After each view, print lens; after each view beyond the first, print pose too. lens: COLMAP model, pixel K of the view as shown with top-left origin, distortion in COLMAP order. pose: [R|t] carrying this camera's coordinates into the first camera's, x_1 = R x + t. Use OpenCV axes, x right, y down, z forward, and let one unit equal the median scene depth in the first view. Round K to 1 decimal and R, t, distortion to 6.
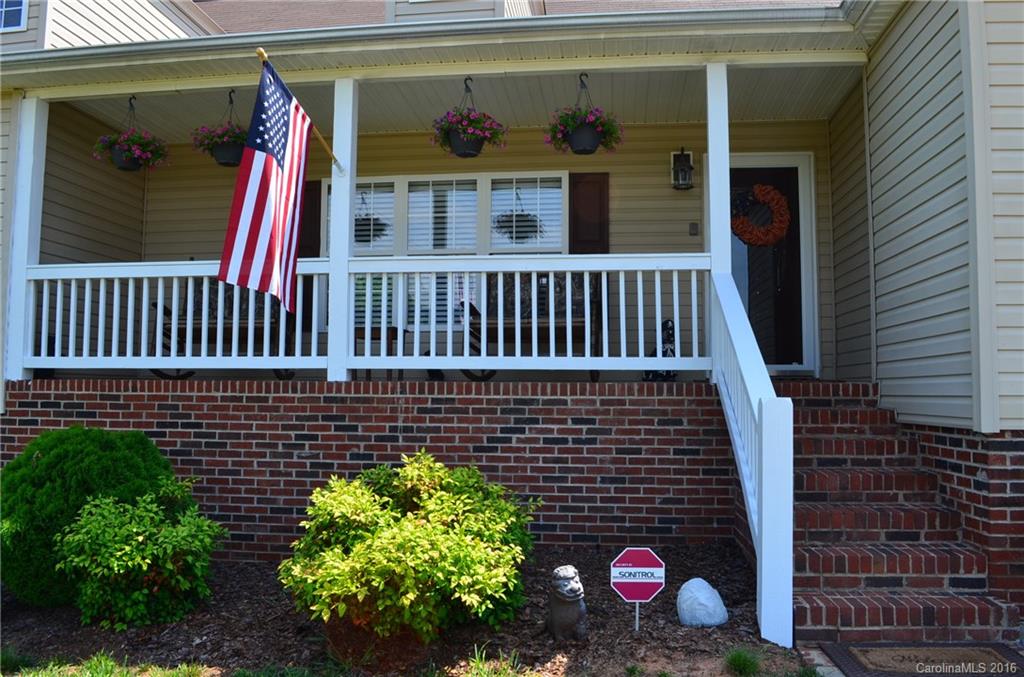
lens RADIAL K [[810.6, 0, 522.3], [0, 810.6, 332.7], [0, 0, 1]] dist [-0.085591, 0.022469]
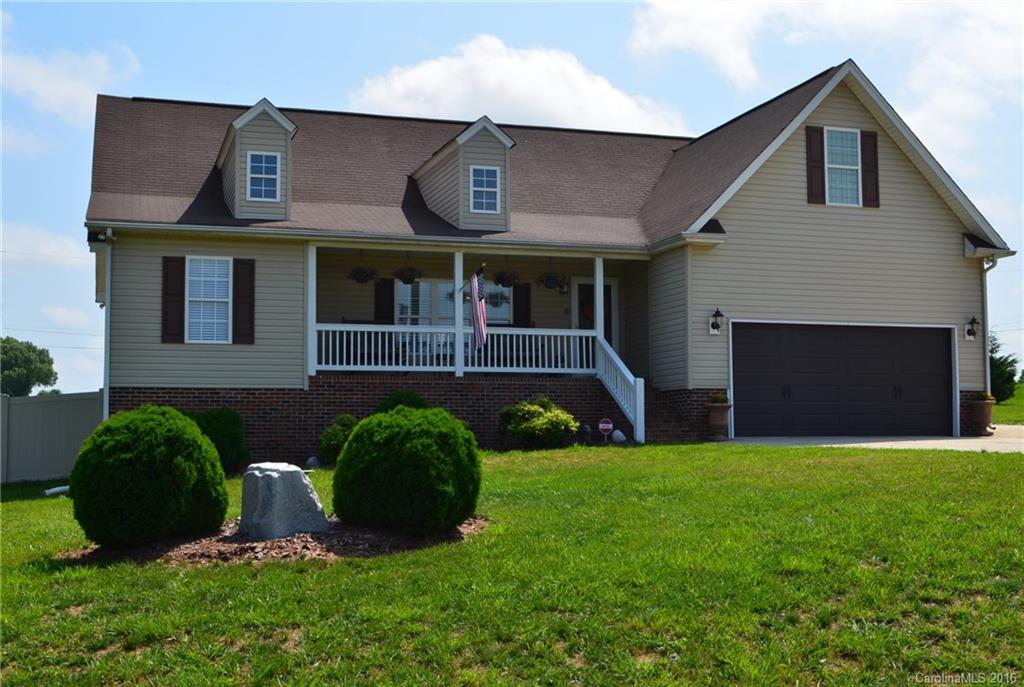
lens RADIAL K [[1236.0, 0, 509.2], [0, 1236.0, 345.3], [0, 0, 1]] dist [0.008297, 0.000000]
pose [[0.915178, 0.020772, 0.402514, -1.627051], [-0.019491, 0.999784, -0.007278, -0.011278], [-0.402578, -0.001185, 0.915385, -2.554899]]
